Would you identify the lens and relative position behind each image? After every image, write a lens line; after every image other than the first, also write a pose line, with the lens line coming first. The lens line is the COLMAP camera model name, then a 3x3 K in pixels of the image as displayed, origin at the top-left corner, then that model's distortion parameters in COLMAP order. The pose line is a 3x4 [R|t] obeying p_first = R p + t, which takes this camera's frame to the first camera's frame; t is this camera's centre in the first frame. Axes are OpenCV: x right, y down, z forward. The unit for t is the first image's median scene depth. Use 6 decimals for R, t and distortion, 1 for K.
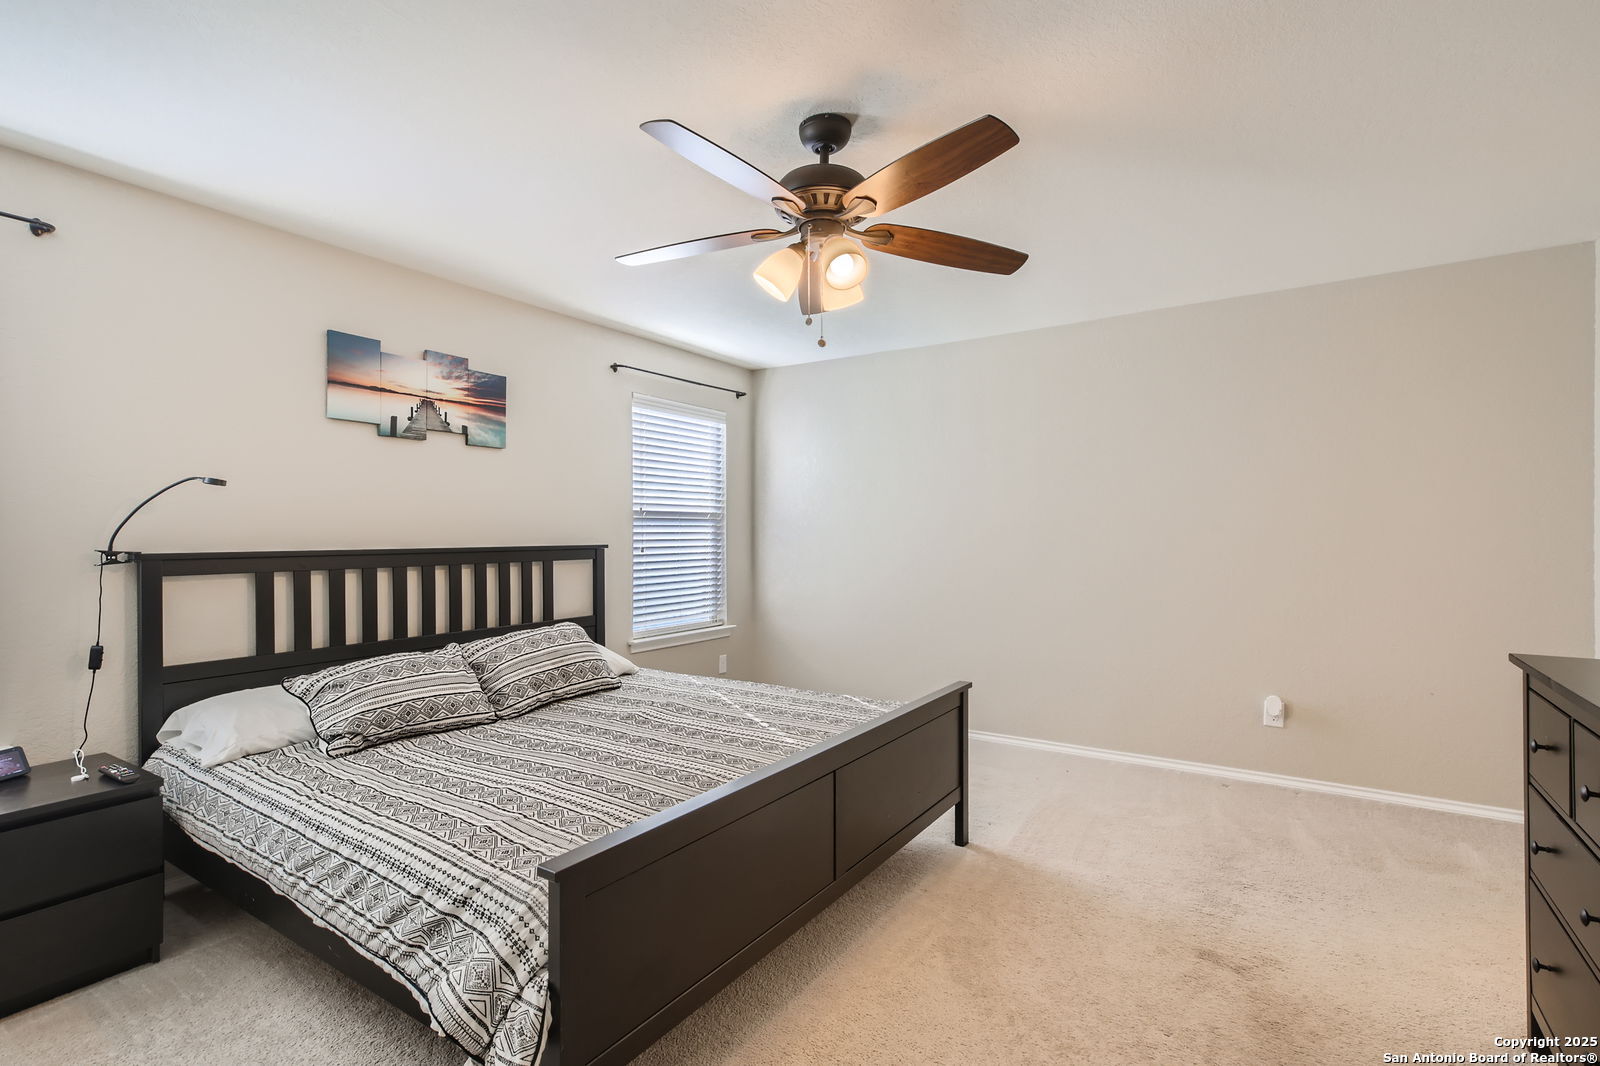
lens RADIAL K [[722.7, 0, 798.7], [0, 722.7, 536.5], [0, 0, 1]] dist [0.010889, 0.000631]
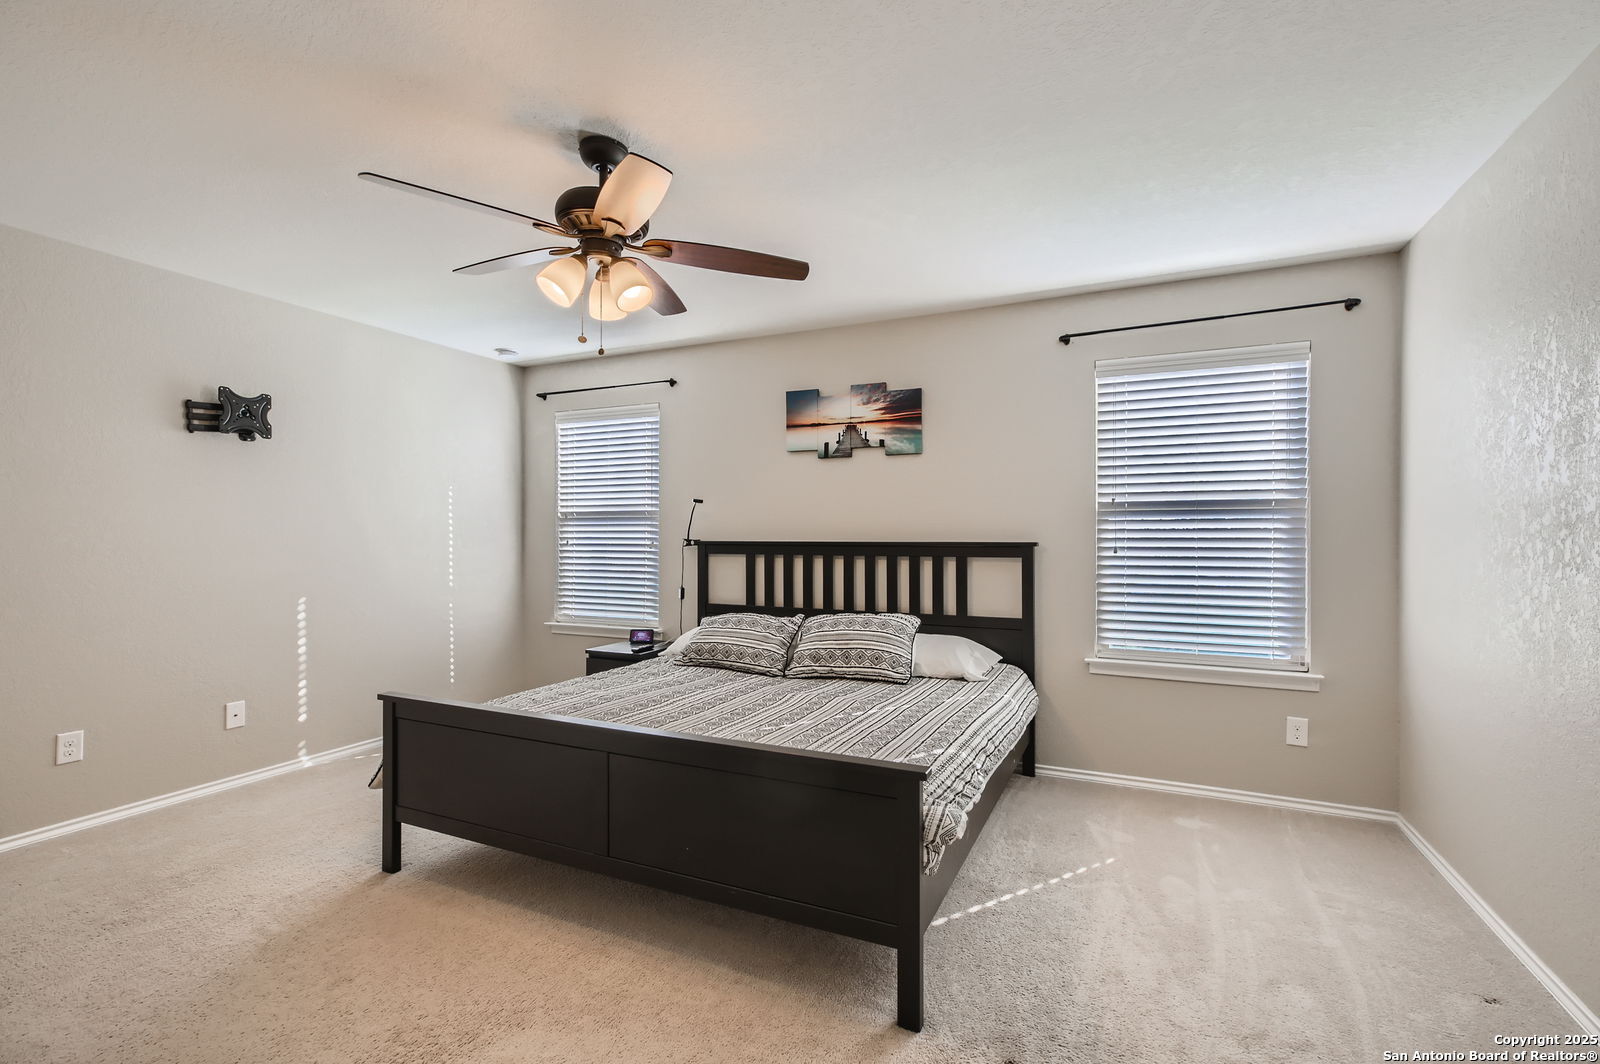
lens RADIAL K [[722.7, 0, 798.7], [0, 722.7, 535.5], [0, 0, 1]] dist [0.010889, 0.000631]
pose [[0.167766, 0.006134, -0.985808, 0.741606], [-0.005653, 0.999970, 0.005260, -0.000919], [0.985811, 0.004690, 0.167795, 0.719148]]
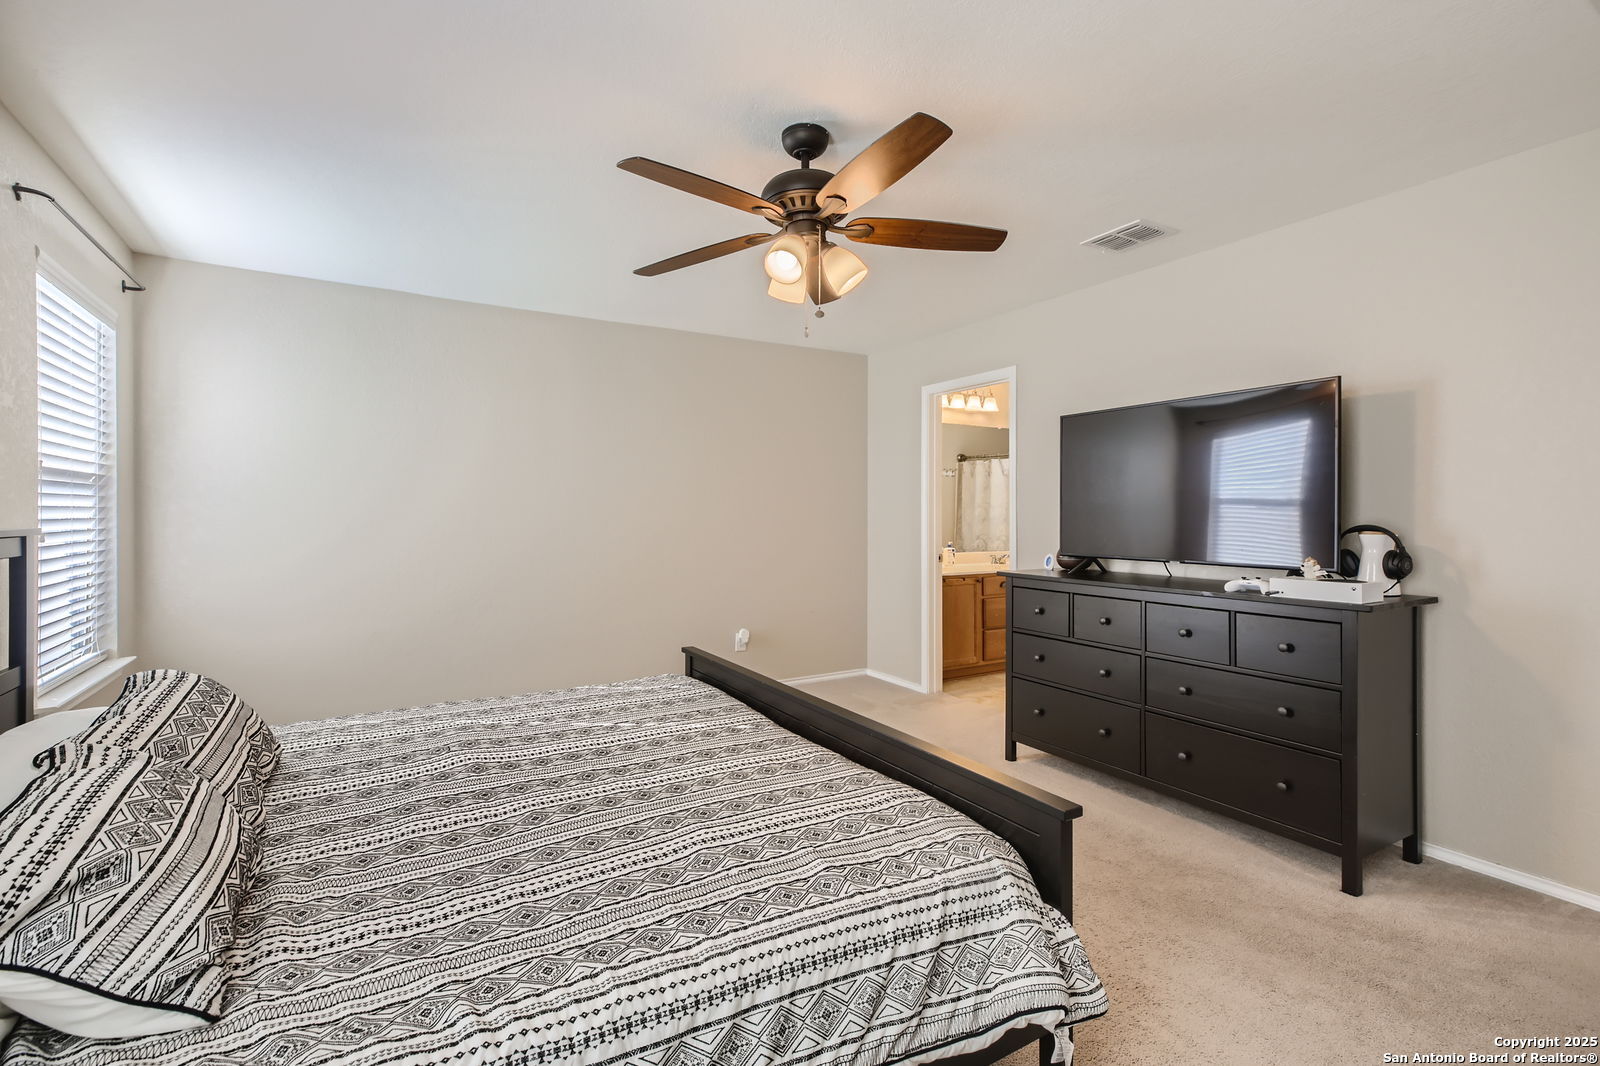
lens RADIAL K [[701.5, 0, 800.7], [0, 701.5, 514.5], [0, 0, 1]] dist [0.001640, 0.000312]
pose [[0.465147, -0.000767, 0.885233, -0.582286], [0.002384, 0.999997, -0.000387, 0.003875], [-0.885230, 0.002290, 0.465148, 0.340906]]
